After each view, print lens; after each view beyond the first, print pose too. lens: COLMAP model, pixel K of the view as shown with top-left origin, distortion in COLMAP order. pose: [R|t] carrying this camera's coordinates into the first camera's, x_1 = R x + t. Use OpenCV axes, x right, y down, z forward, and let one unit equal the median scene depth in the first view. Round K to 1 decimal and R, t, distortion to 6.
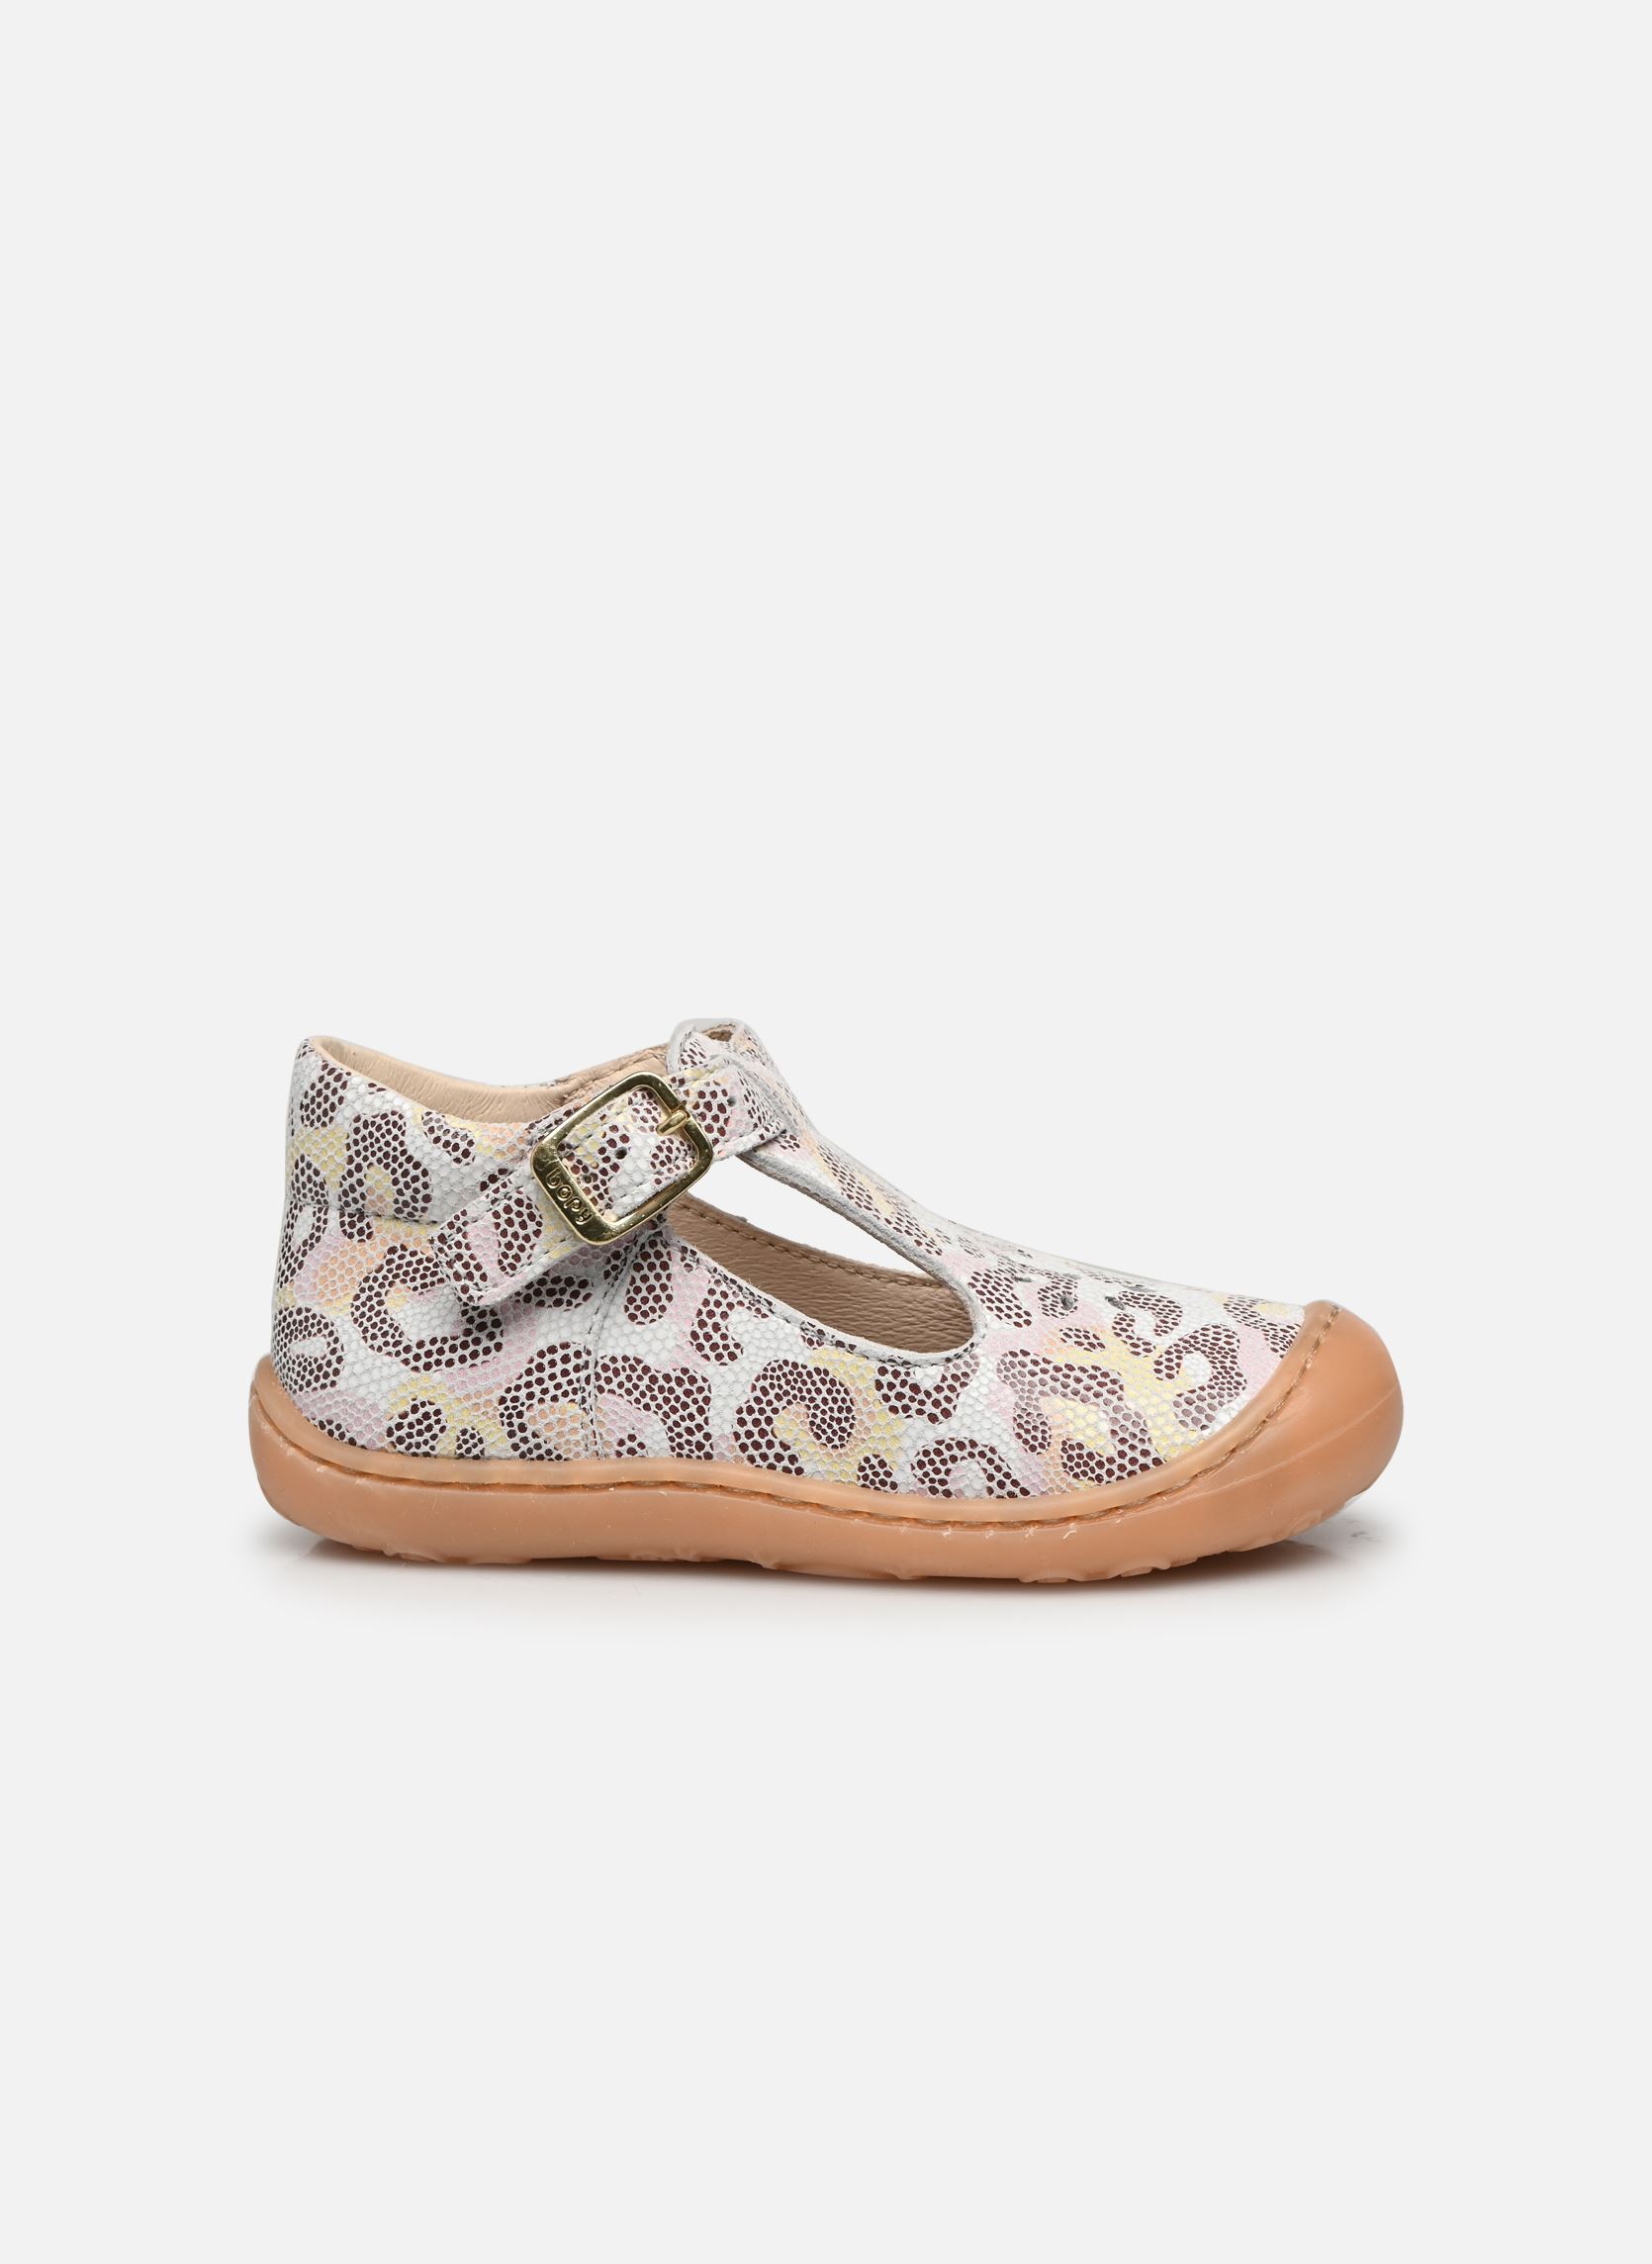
lens RADIAL K [[8508.8, 0, 826.0], [0, 8508.8, 1132.0], [0, 0, 1]] dist [0.734602, 0.245809]
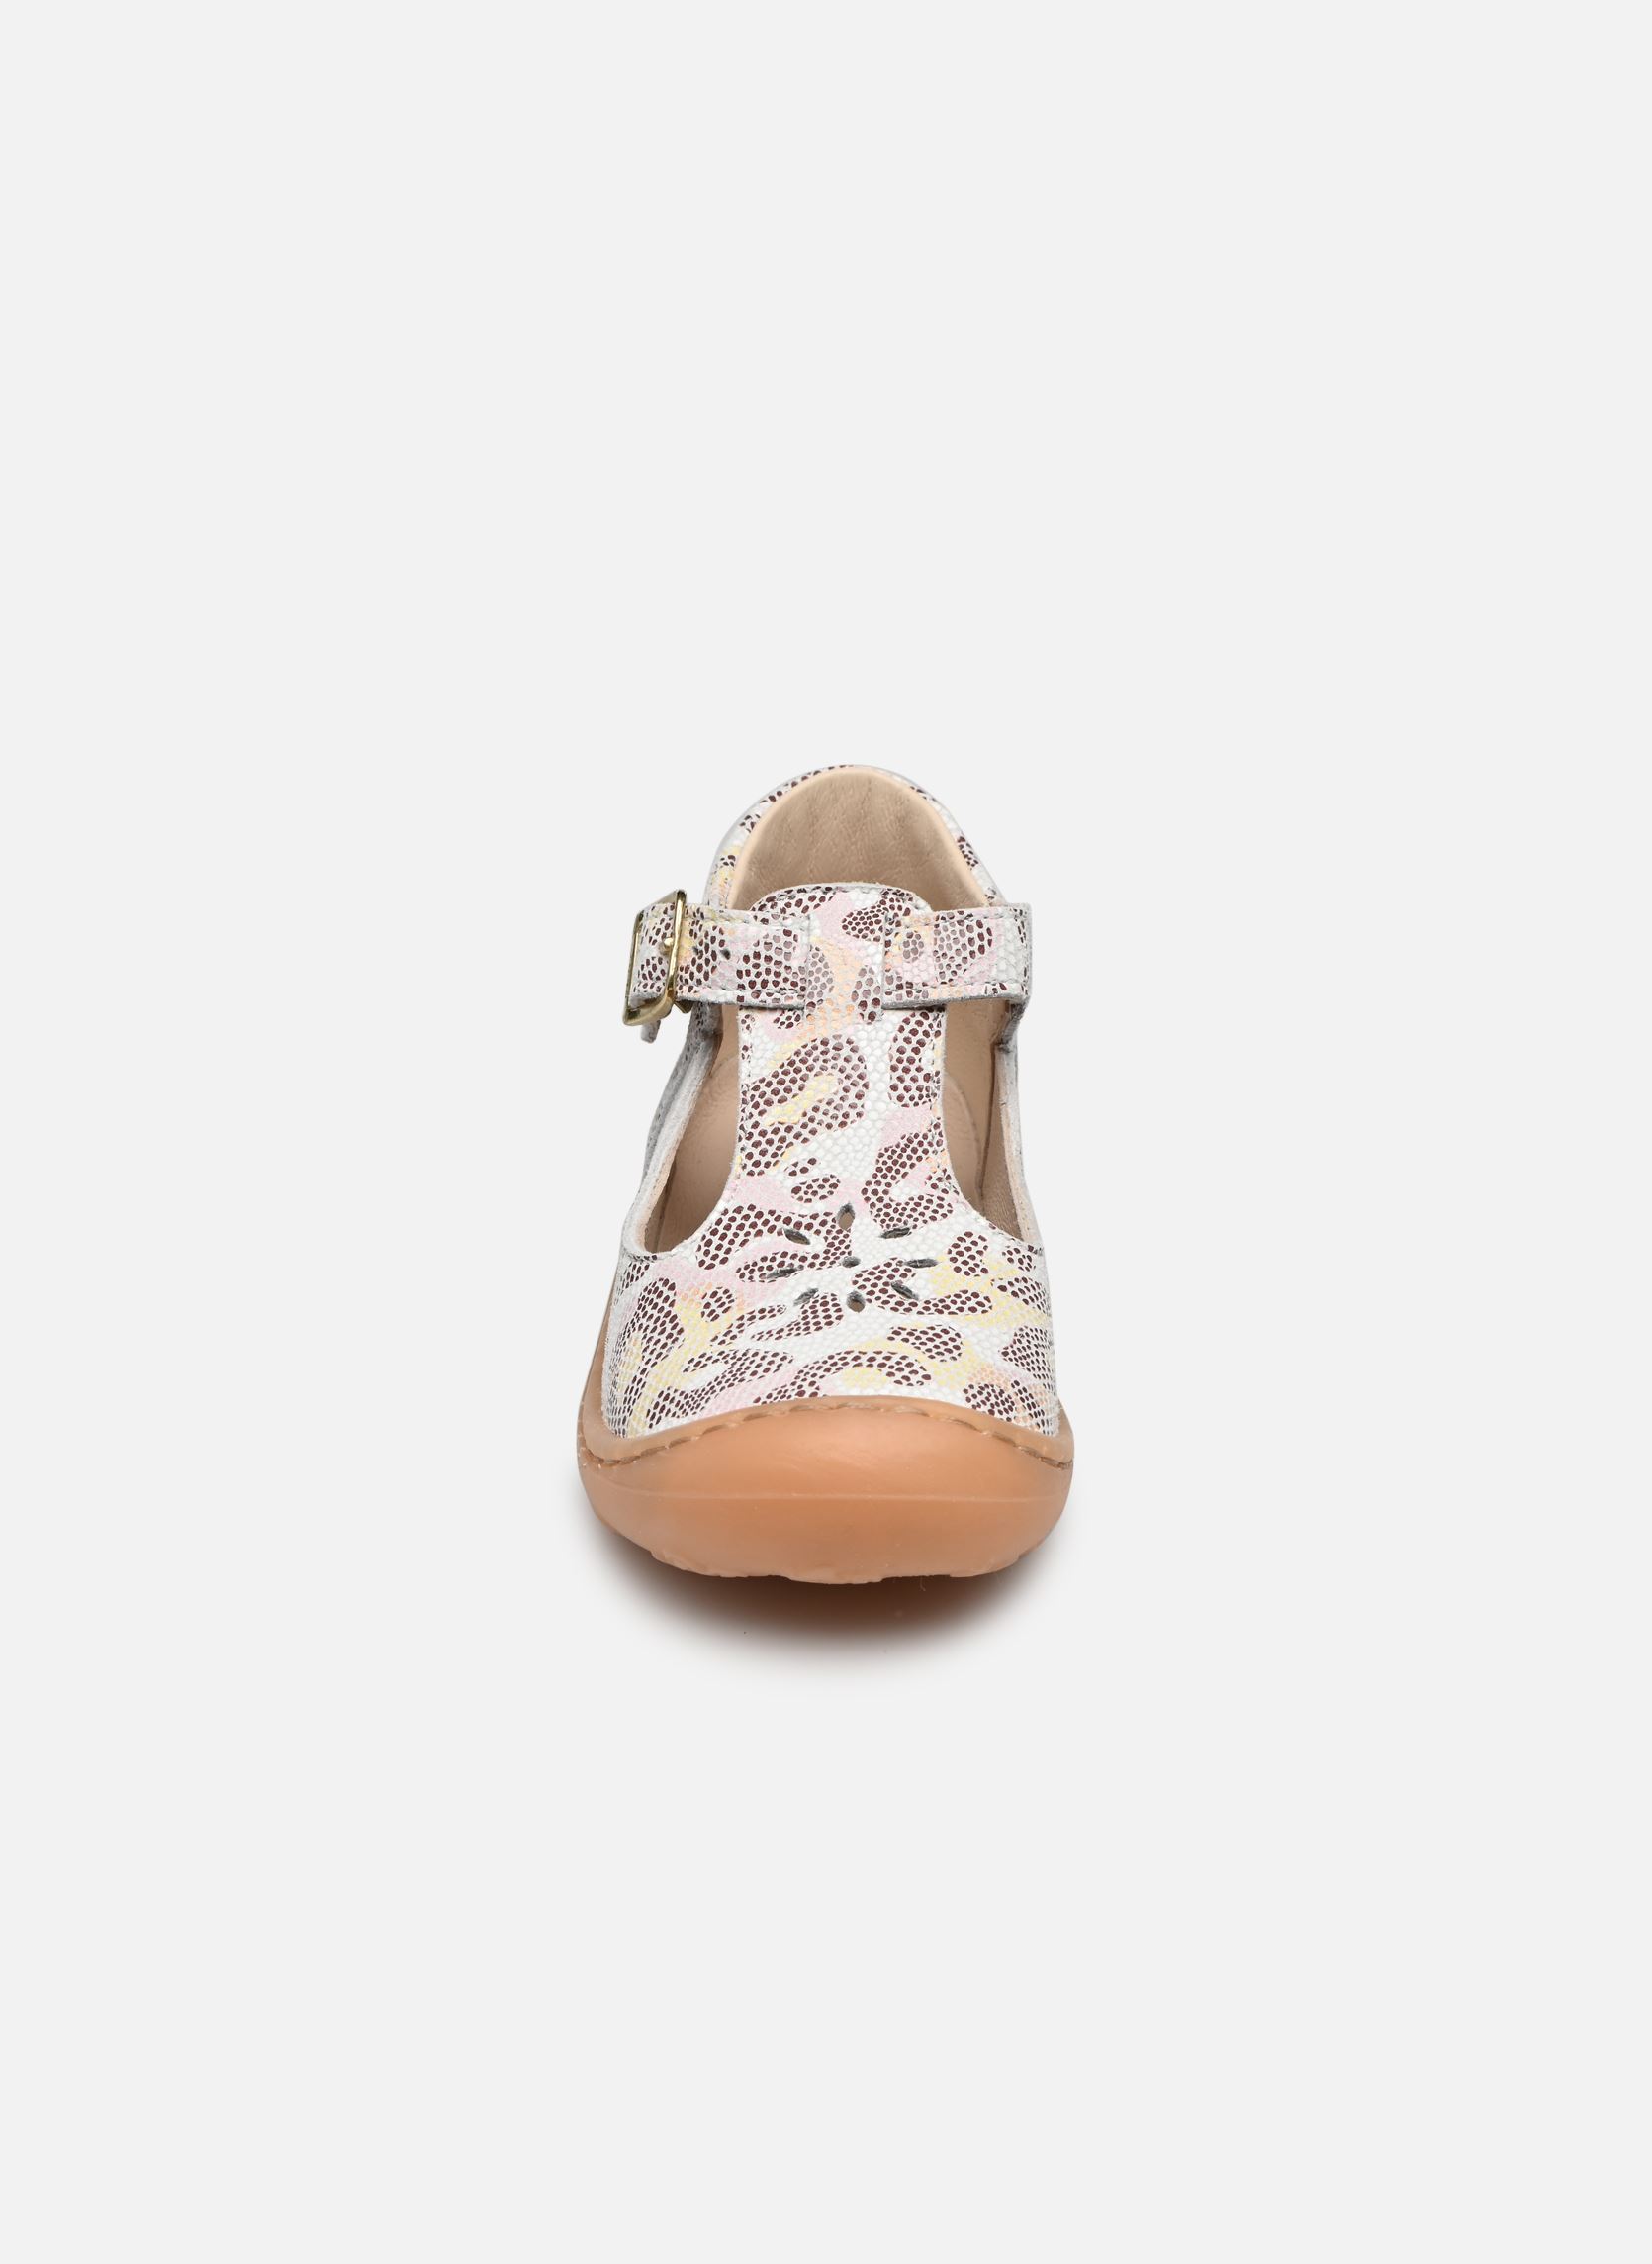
lens RADIAL K [[8508.8, 0, 826.0], [0, 8508.8, 1132.0], [0, 0, 1]] dist [0.734602, 0.245809]
pose [[0.131523, 0.402363, -0.905983, 0.933810], [-0.182512, 0.908128, 0.376820, -0.374976], [0.974367, 0.115792, 0.192875, 0.818920]]
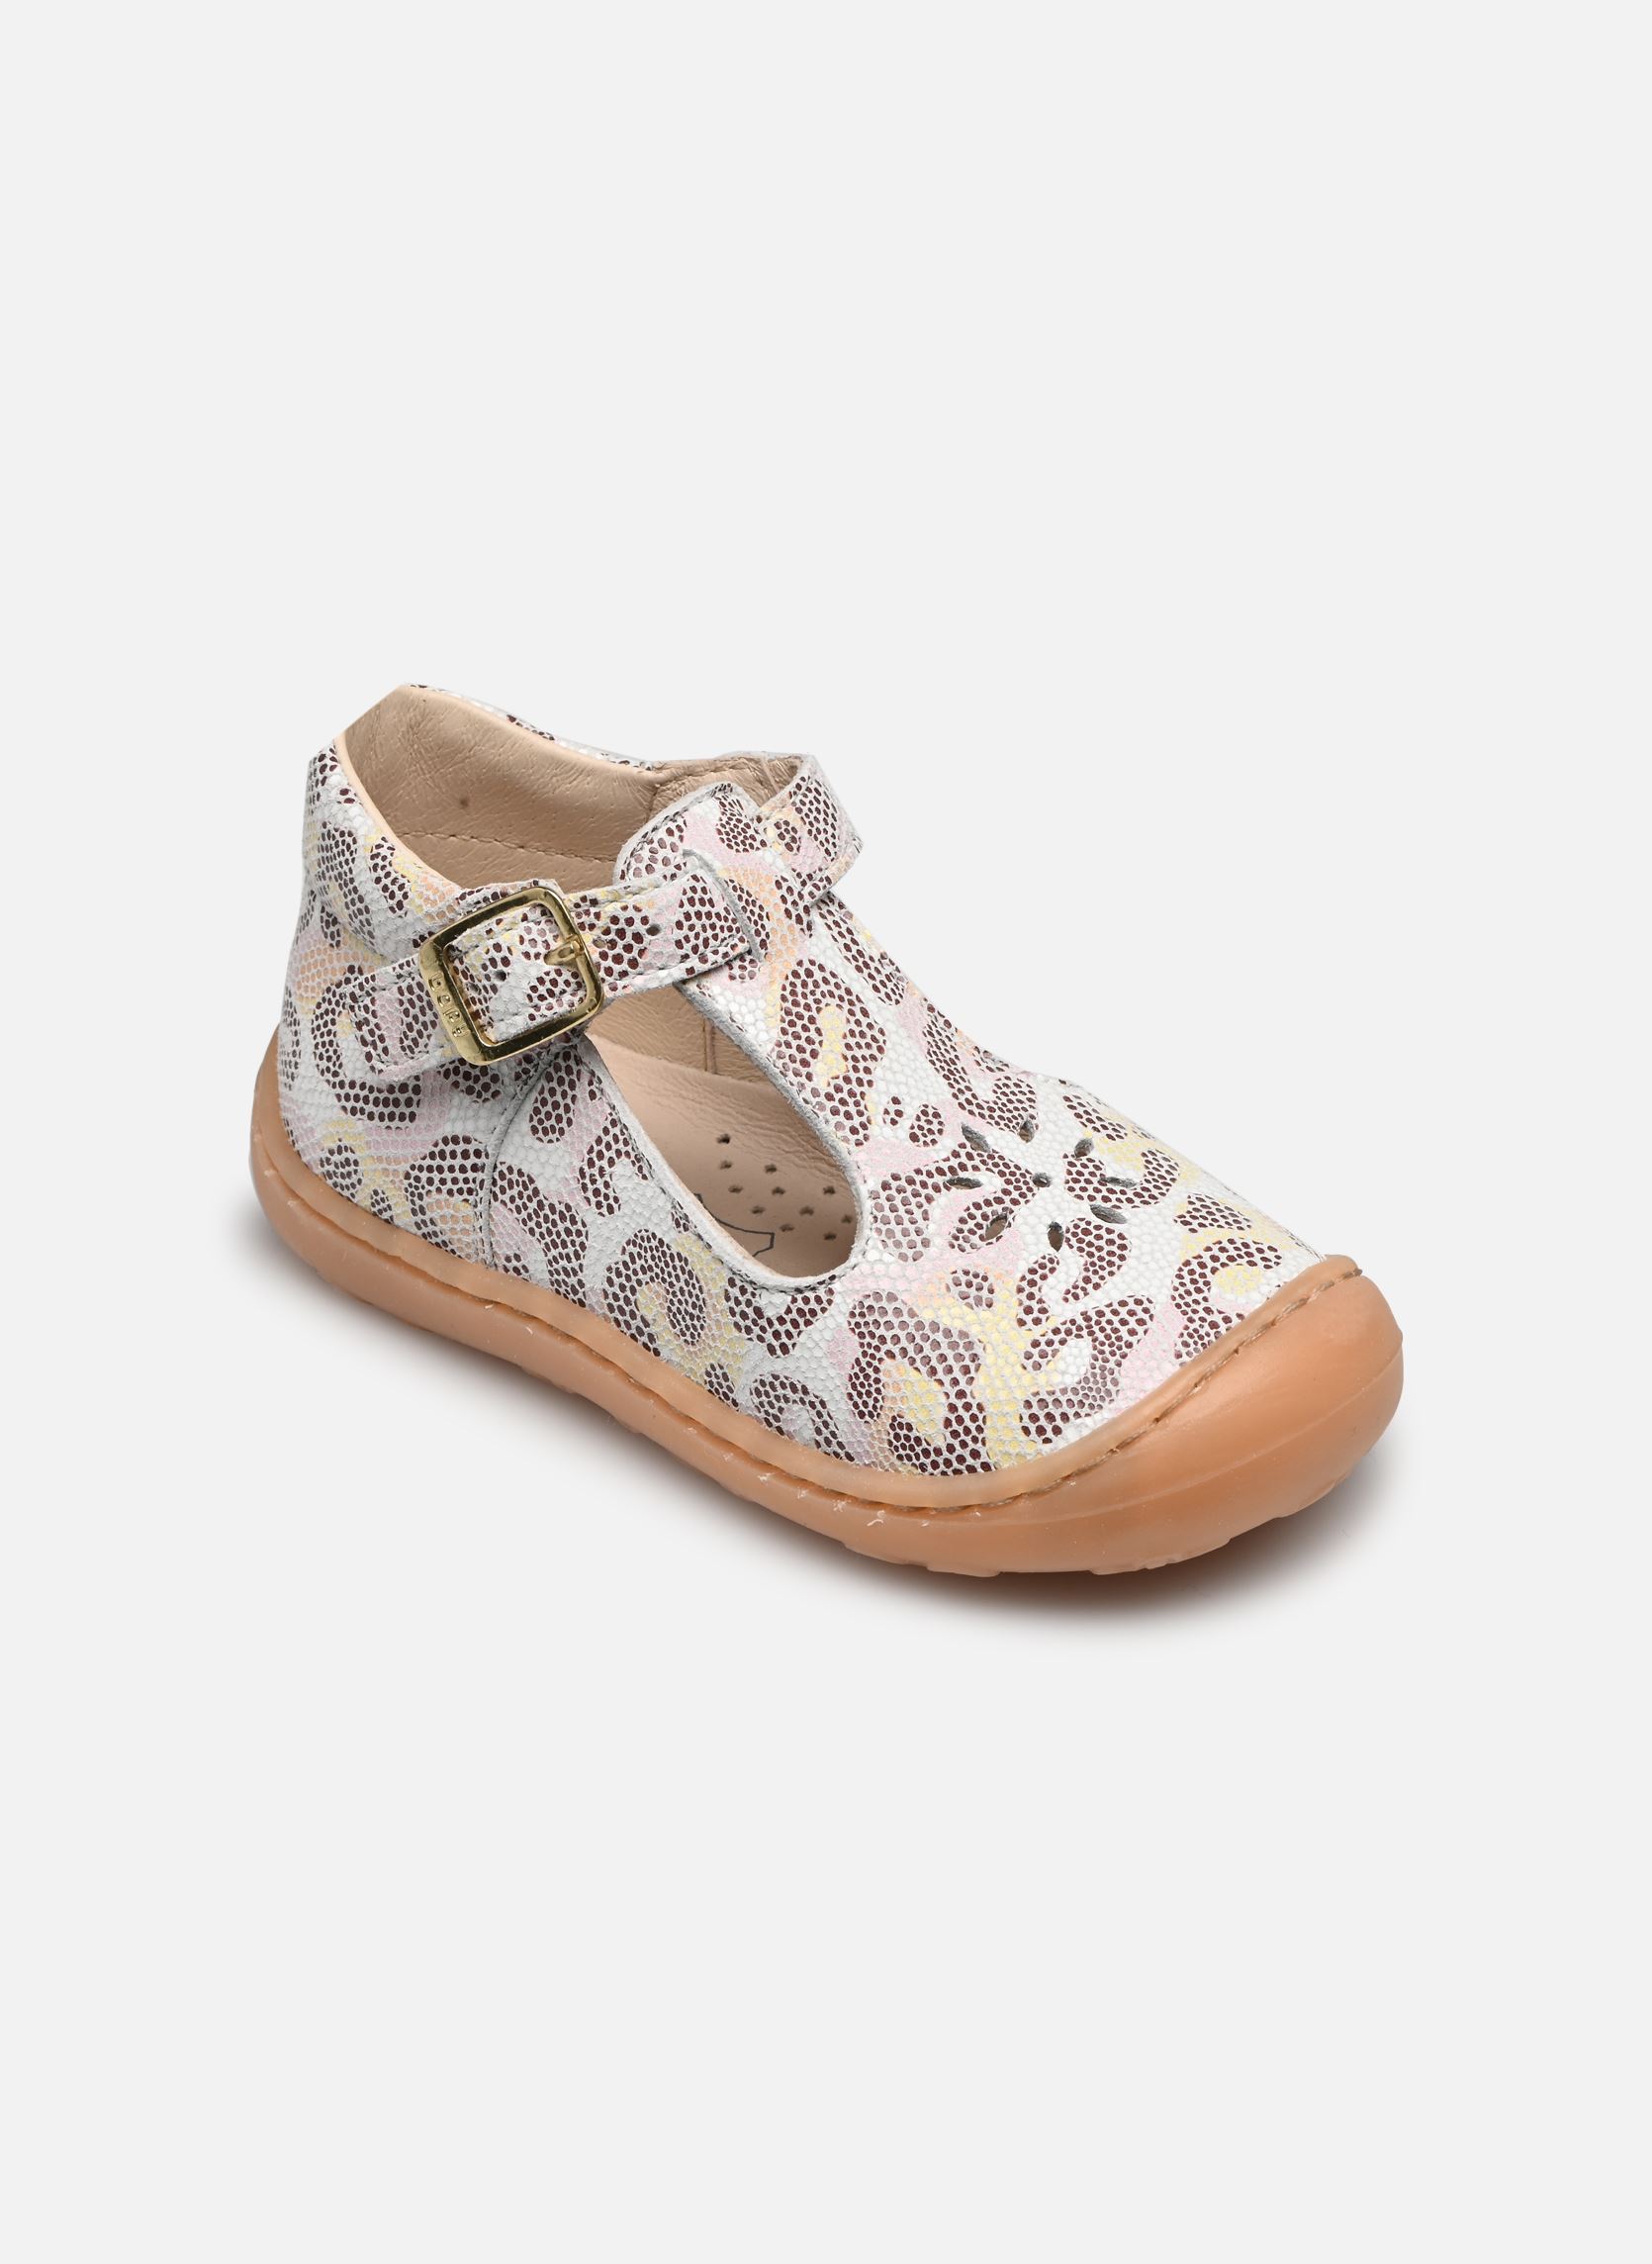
lens RADIAL K [[8508.8, 0, 826.0], [0, 8508.8, 1132.0], [0, 0, 1]] dist [0.734602, 0.245809]
pose [[0.865946, 0.260415, -0.426992, 0.384359], [-0.089506, 0.920657, 0.379972, -0.319478], [0.492064, -0.290817, 0.820548, 0.286223]]
